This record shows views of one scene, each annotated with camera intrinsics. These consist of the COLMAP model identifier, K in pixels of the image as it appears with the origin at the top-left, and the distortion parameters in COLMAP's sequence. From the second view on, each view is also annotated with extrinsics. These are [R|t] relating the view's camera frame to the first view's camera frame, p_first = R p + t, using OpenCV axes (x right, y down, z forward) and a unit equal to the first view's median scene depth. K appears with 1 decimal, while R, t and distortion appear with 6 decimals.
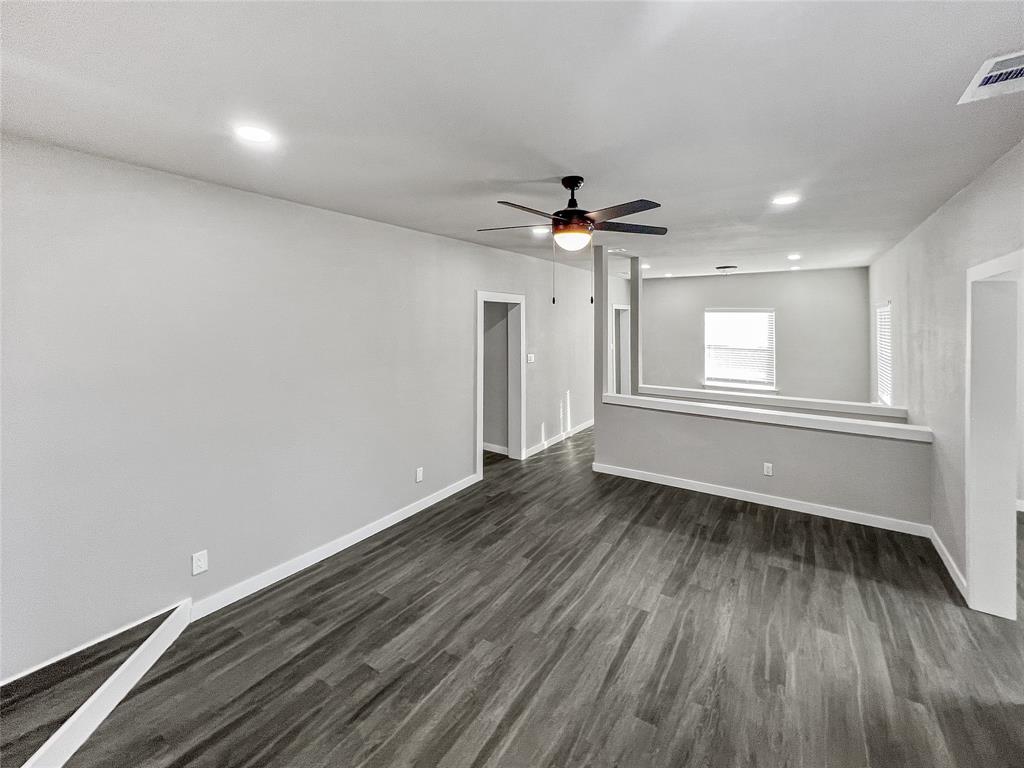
lens RADIAL K [[407.5, 0, 507.5], [0, 407.5, 379.7], [0, 0, 1]] dist [-0.000290, -0.000108]
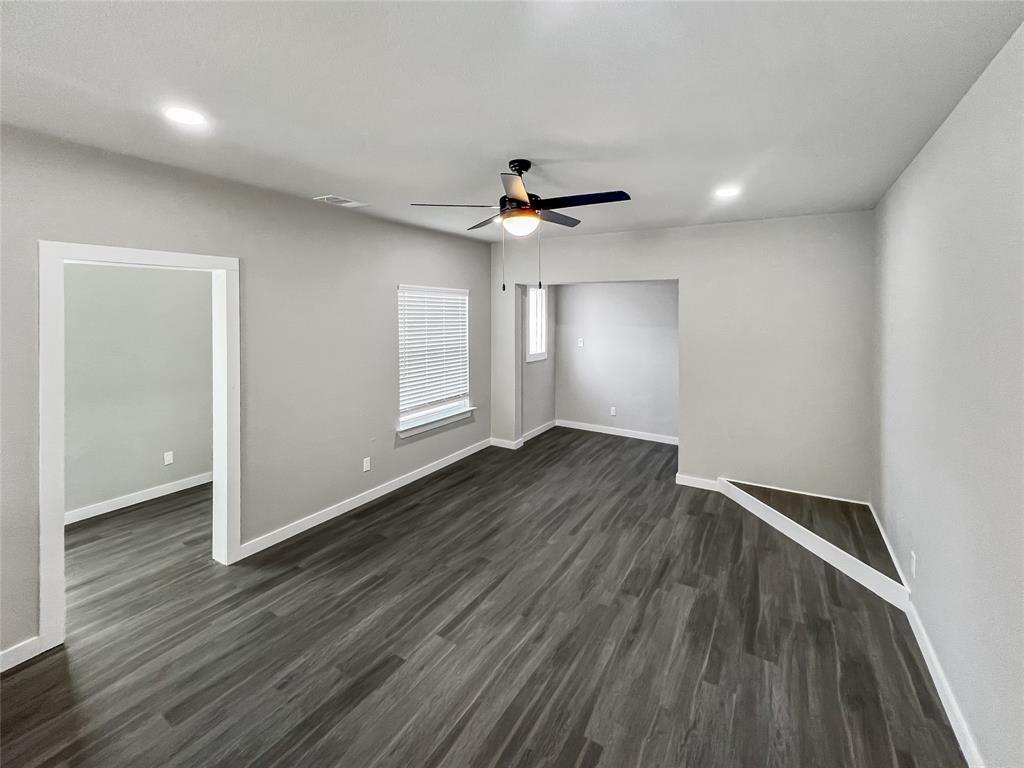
lens RADIAL K [[407.5, 0, 507.5], [0, 407.5, 379.7], [0, 0, 1]] dist [-0.000290, -0.000108]
pose [[-0.999480, 0.001305, -0.032209, 0.232507], [-0.008189, 0.956127, 0.292839, -0.237603], [0.031178, 0.292951, -0.955619, 1.783079]]
